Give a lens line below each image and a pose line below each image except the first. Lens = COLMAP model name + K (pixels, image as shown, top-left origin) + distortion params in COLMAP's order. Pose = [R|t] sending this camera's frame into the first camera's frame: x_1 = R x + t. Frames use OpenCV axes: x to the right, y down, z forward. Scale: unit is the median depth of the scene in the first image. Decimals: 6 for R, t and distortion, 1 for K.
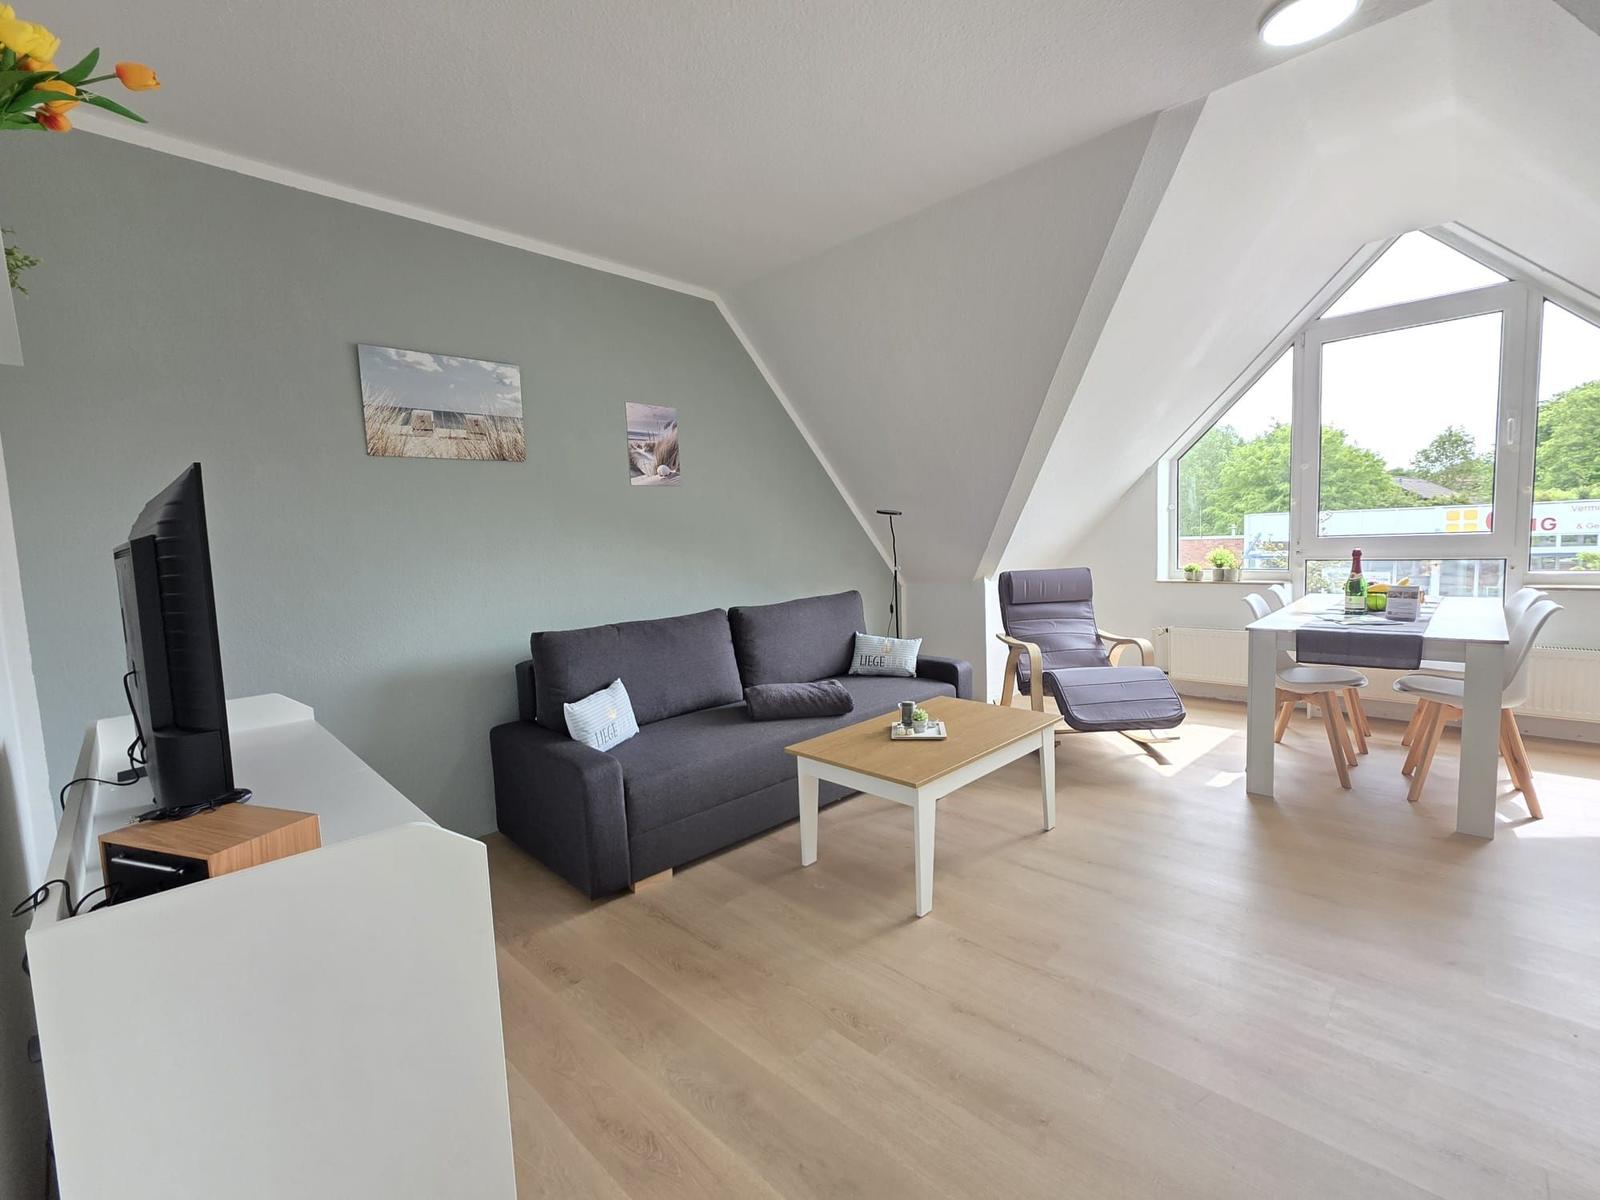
lens RADIAL K [[697.4, 0, 805.7], [0, 697.4, 601.4], [0, 0, 1]] dist [0.003906, 0.000186]
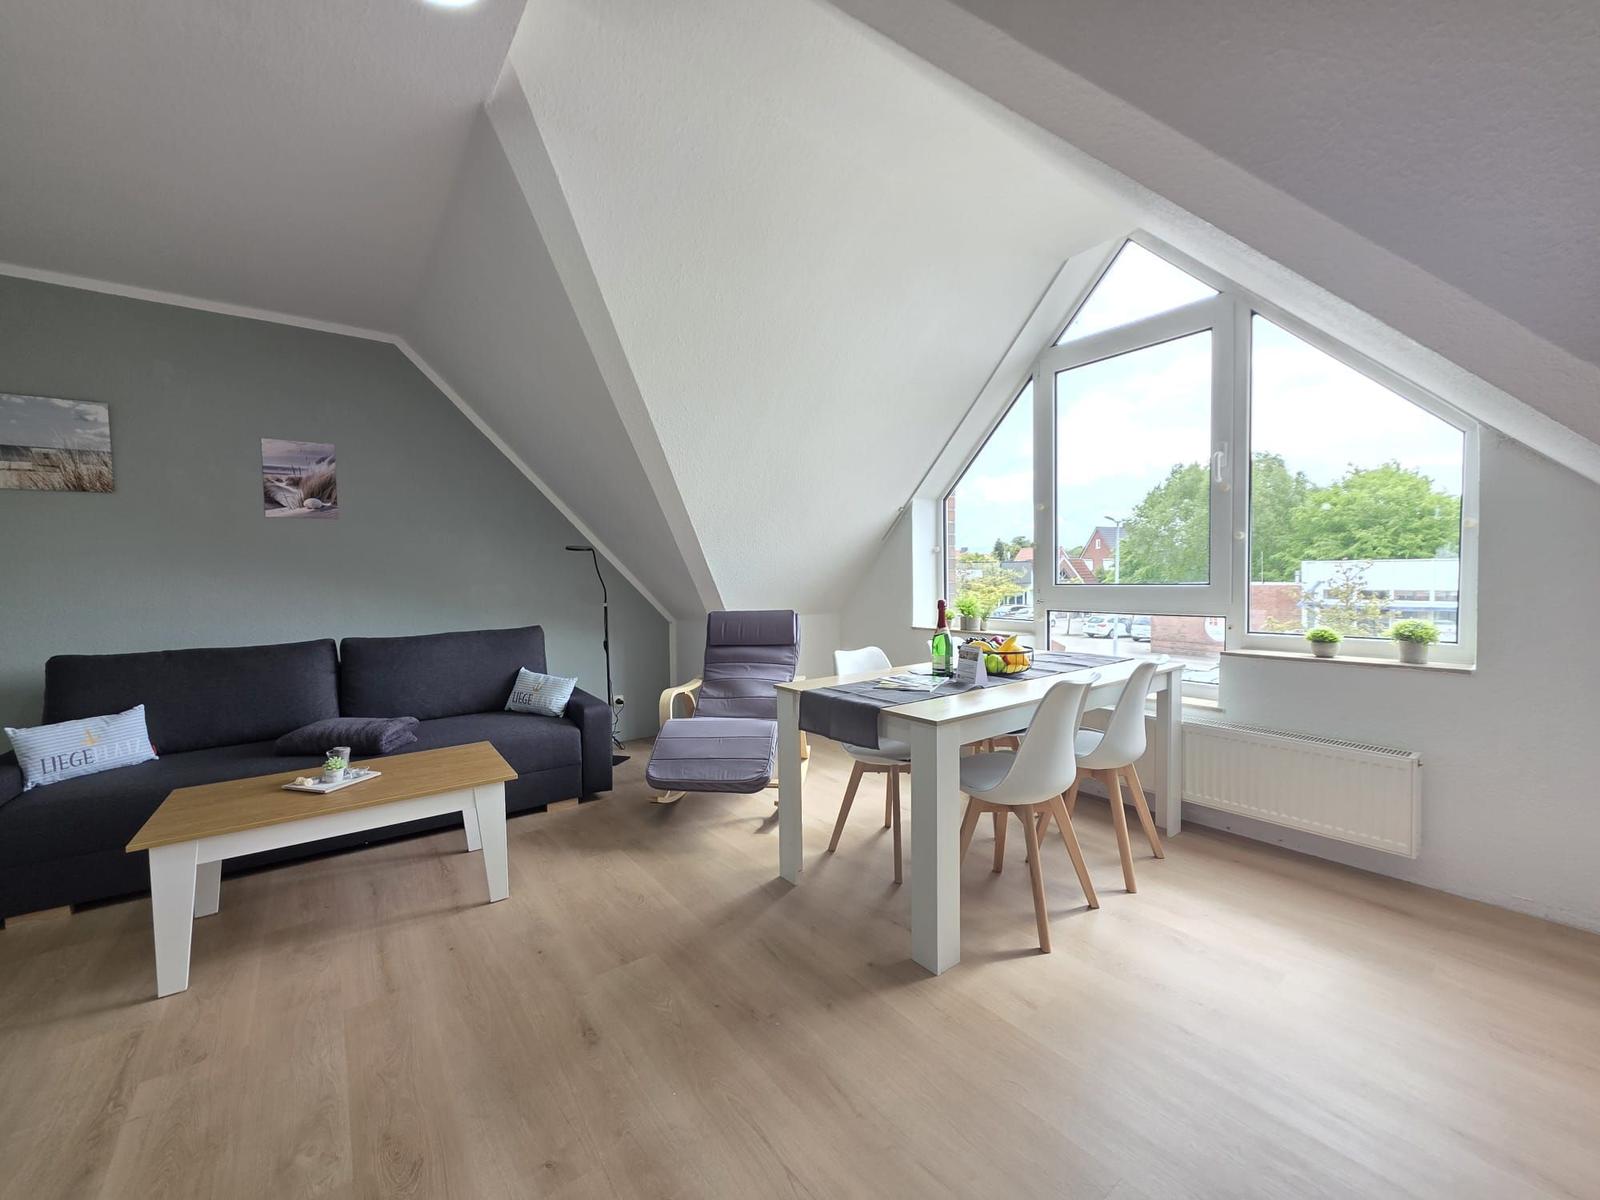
lens RADIAL K [[637.0, 0, 794.7], [0, 637.0, 598.4], [0, 0, 1]] dist [0.000662, -0.000124]
pose [[0.988084, 0.030385, -0.150885, 0.648269], [-0.038010, 0.998128, -0.047910, -0.028404], [0.149146, 0.053075, 0.987390, 0.177415]]
